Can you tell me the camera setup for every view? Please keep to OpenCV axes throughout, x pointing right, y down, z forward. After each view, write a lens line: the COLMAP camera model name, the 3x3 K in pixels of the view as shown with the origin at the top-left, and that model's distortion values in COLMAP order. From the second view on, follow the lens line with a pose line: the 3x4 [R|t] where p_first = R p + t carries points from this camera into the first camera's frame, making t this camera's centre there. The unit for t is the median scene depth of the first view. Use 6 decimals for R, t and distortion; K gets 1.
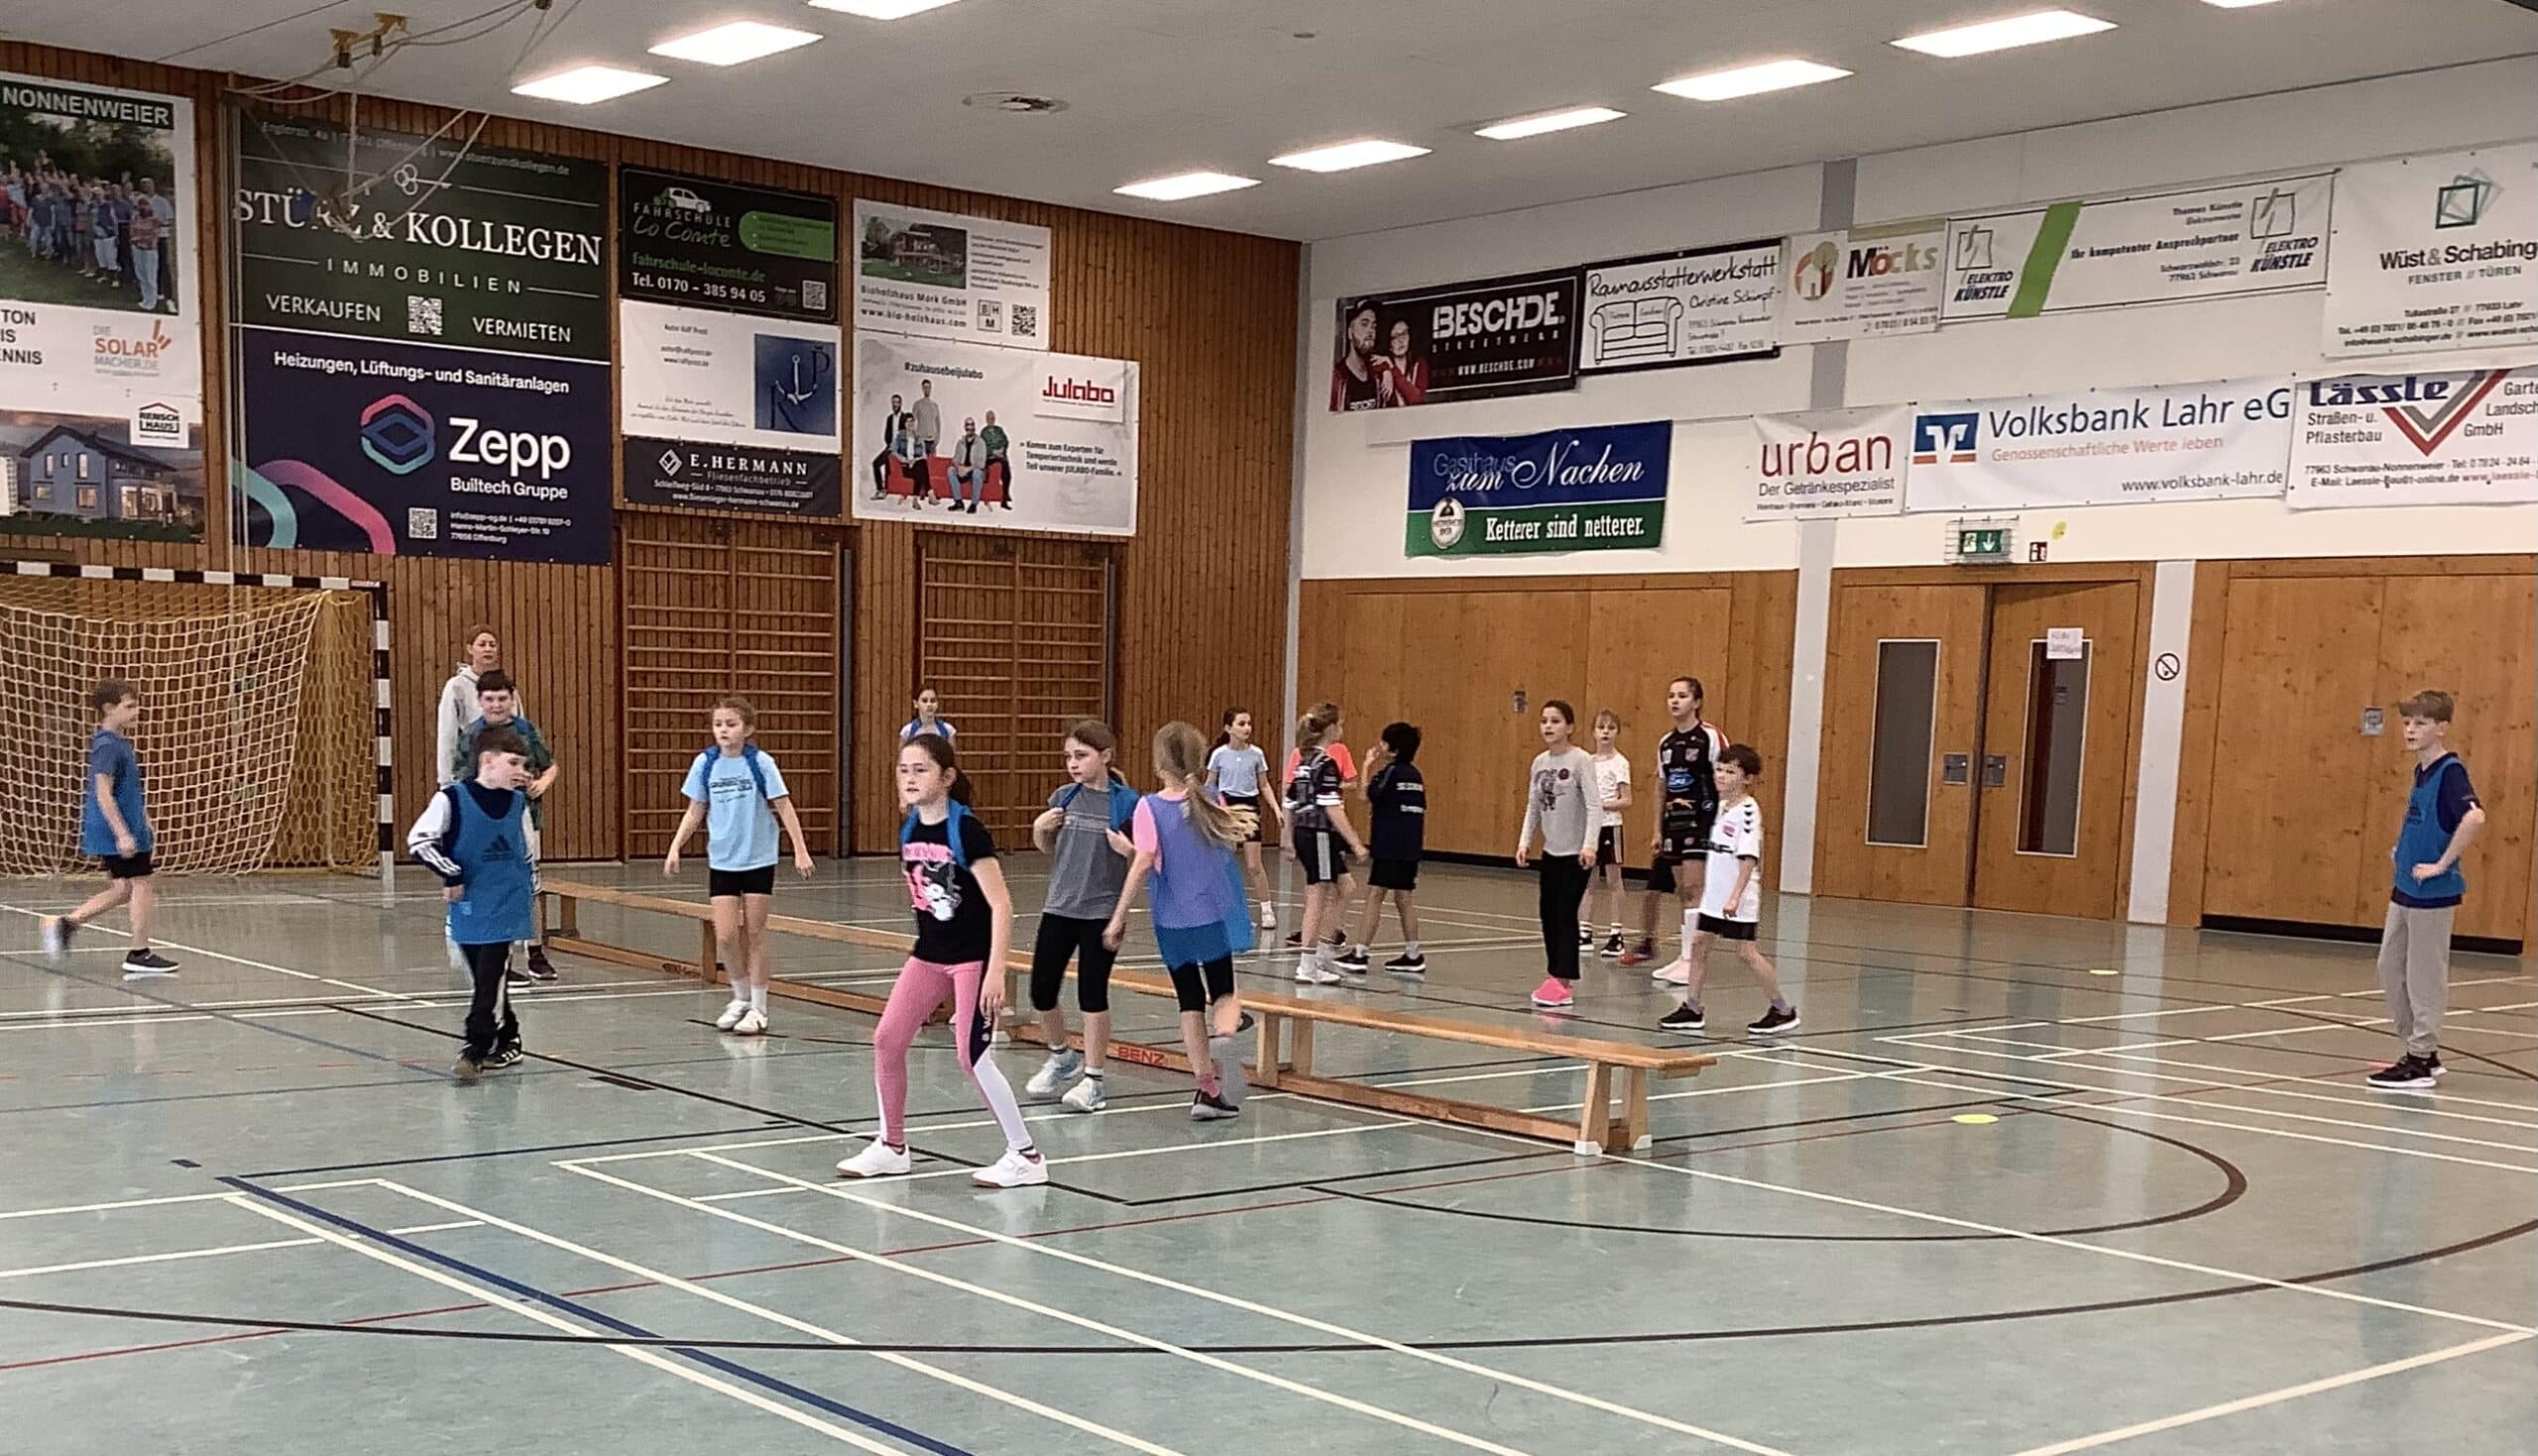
lens RADIAL K [[2864.5, 0, 1132.4], [0, 2864.5, 1085.4], [0, 0, 1]] dist [0.170620, -0.389518]
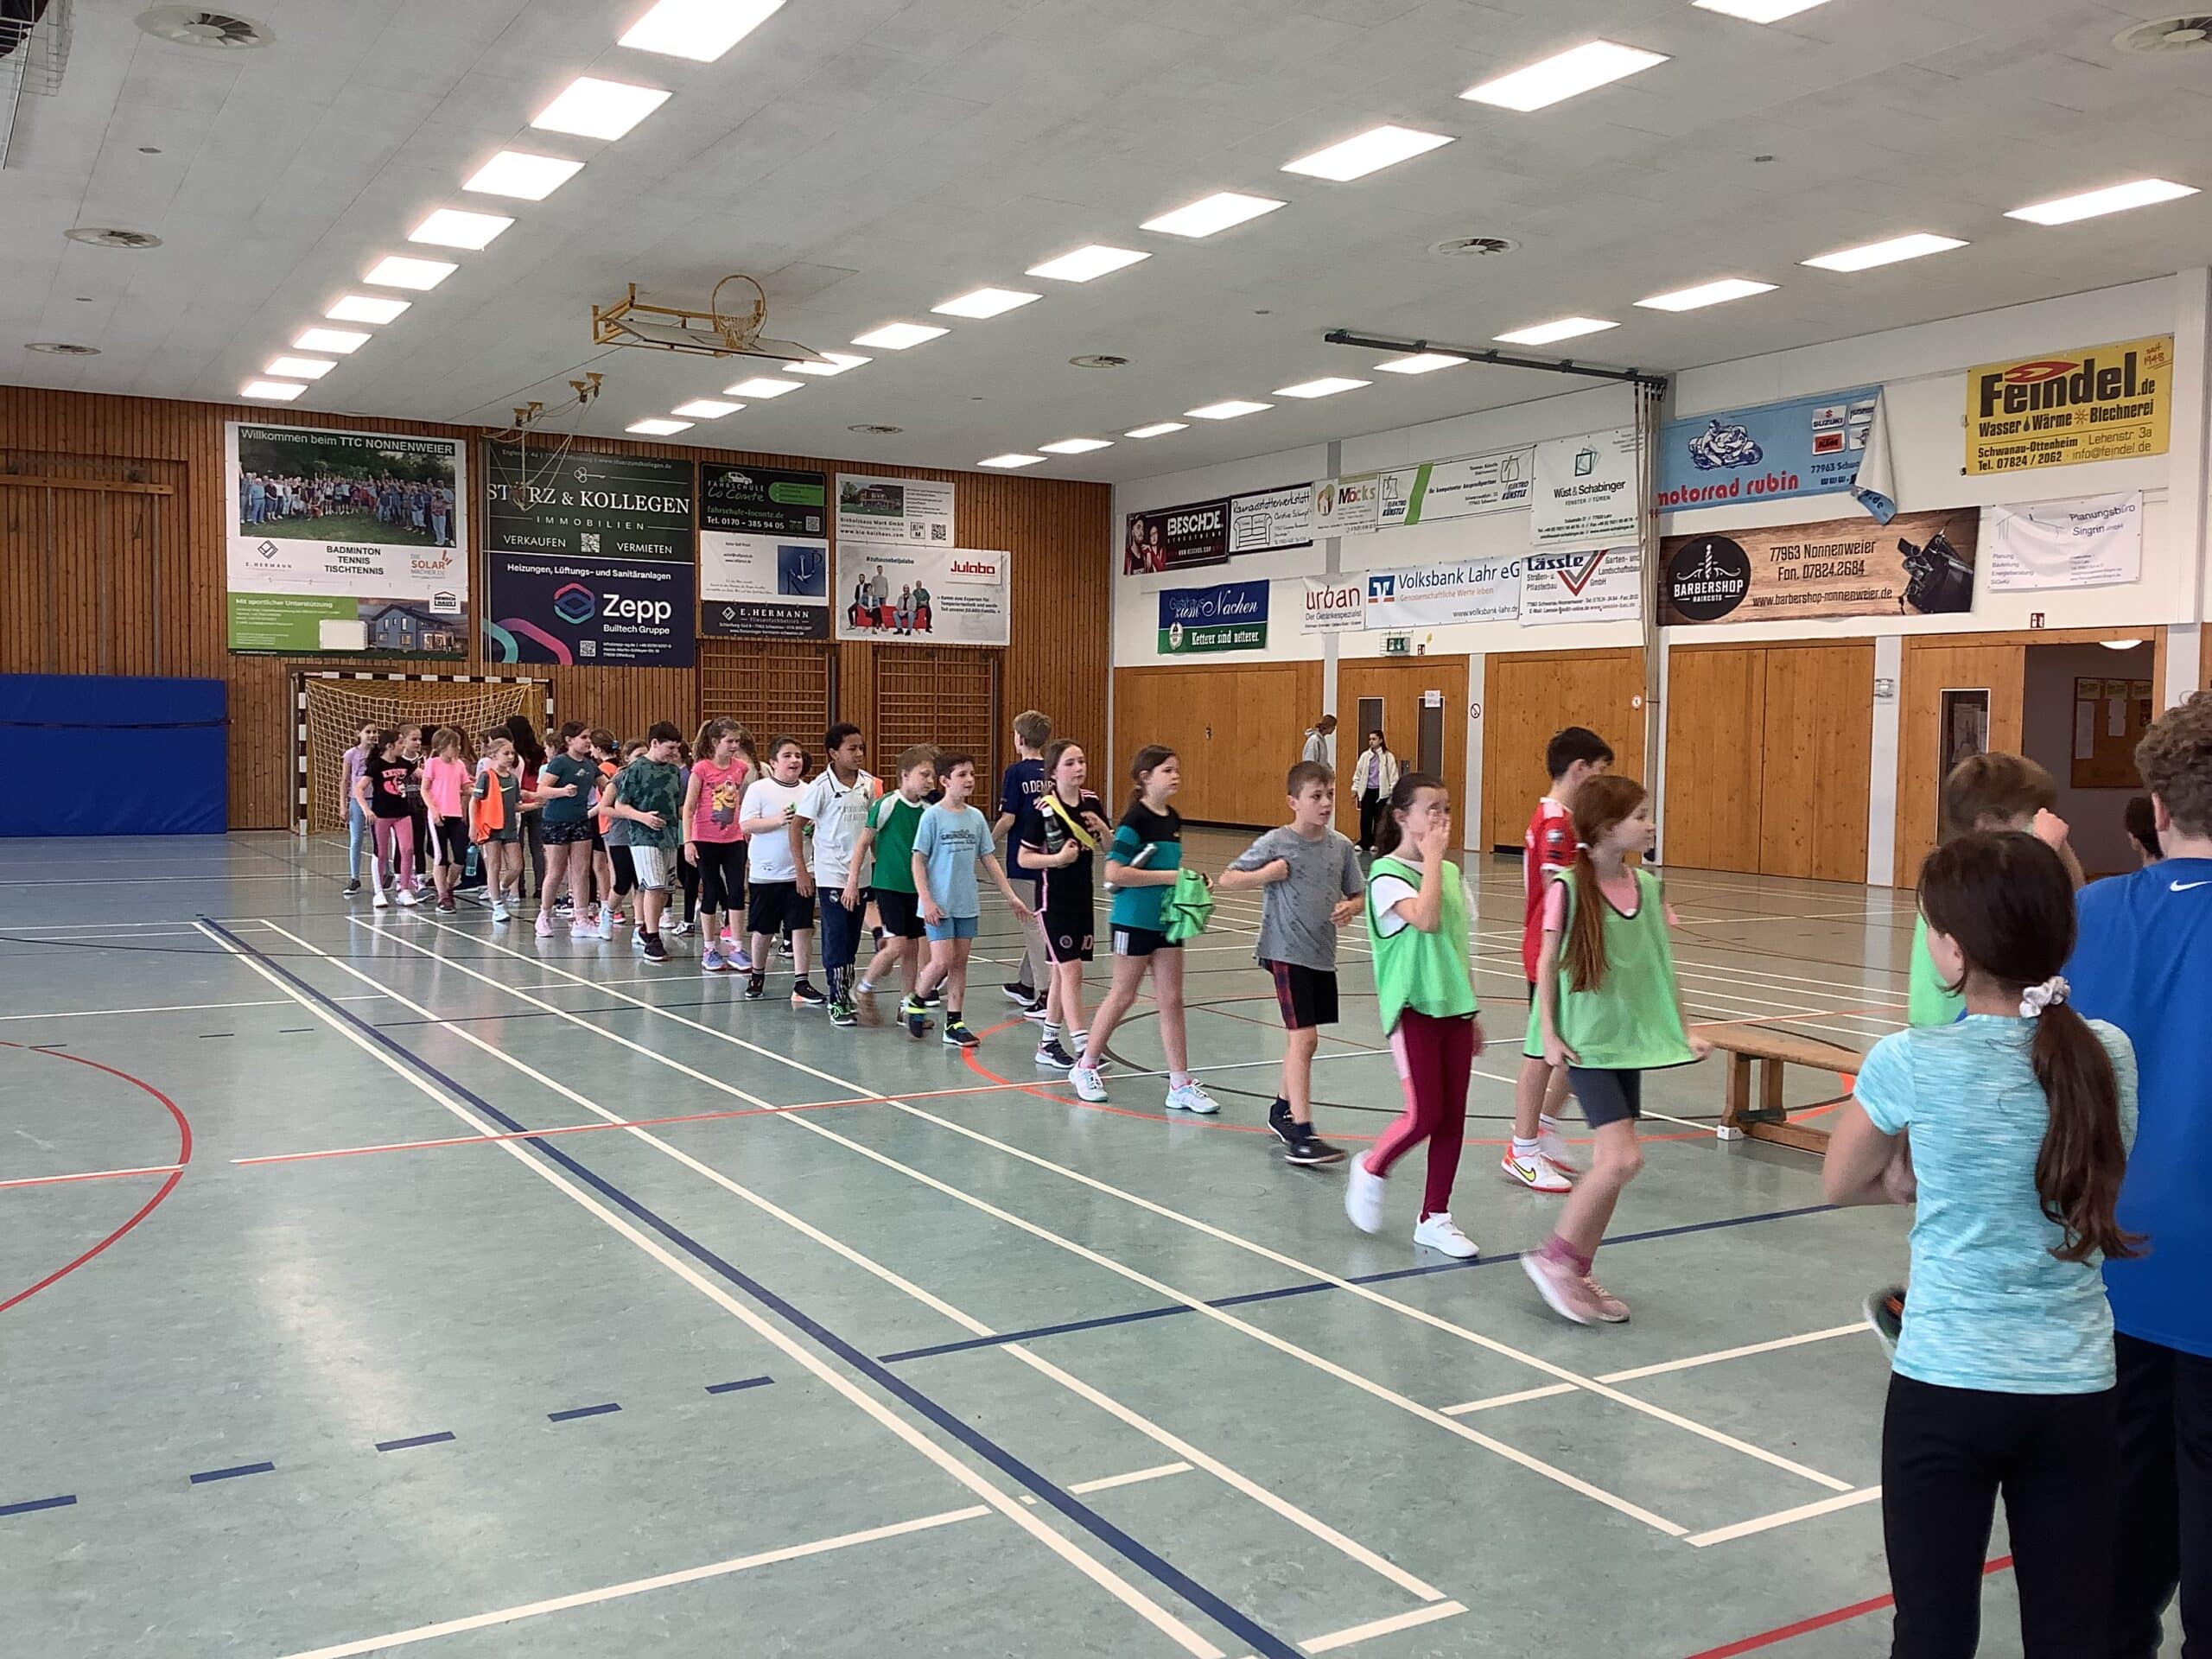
lens RADIAL K [[1986.7, 0, 1106.0], [0, 1986.7, 825.7], [0, 0, 1]] dist [0.142939, -0.293000]
pose [[0.990024, -0.005935, -0.140772, 0.273001], [-0.007262, 0.995635, -0.093047, 0.042439], [0.140710, 0.093141, 0.985660, -0.239971]]
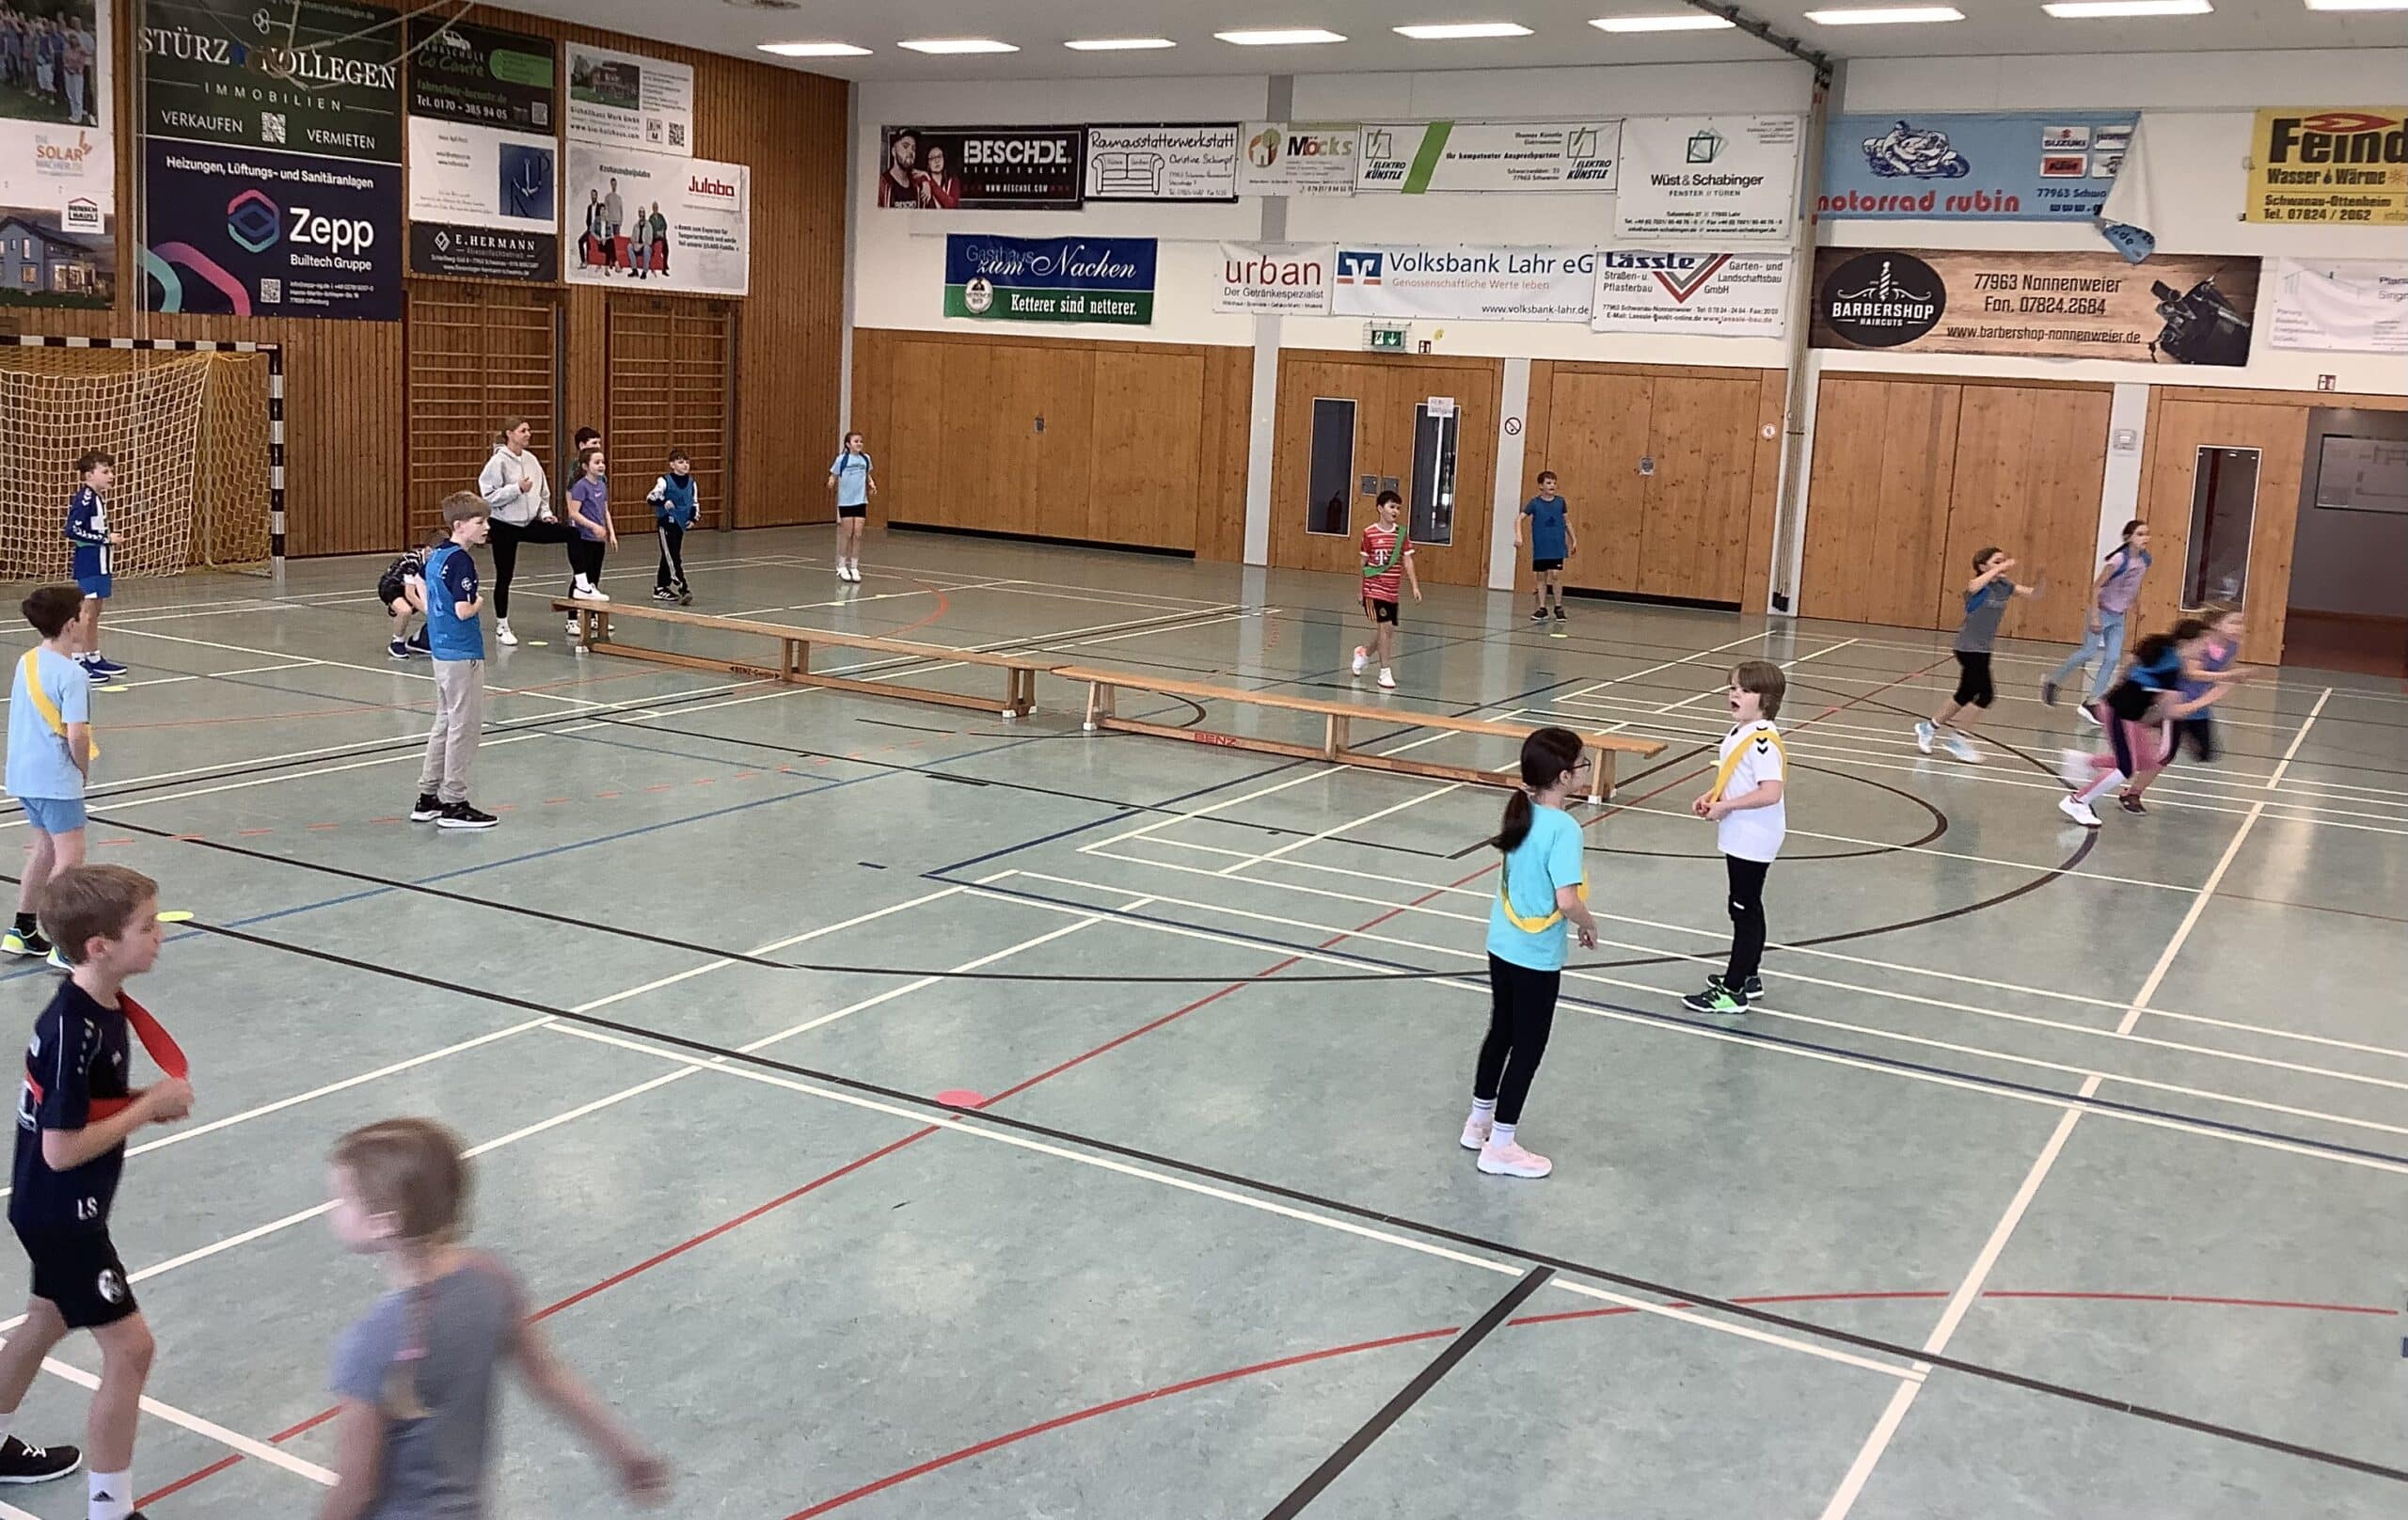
lens RADIAL K [[2275.6, 0, 1140.0], [0, 2275.6, 661.9], [0, 0, 1]] dist [0.152293, -0.307353]
pose [[0.933376, -0.030673, 0.357587, -0.249886], [0.026412, 0.999510, 0.016793, -0.038853], [-0.357927, -0.006230, 0.933729, -0.070584]]
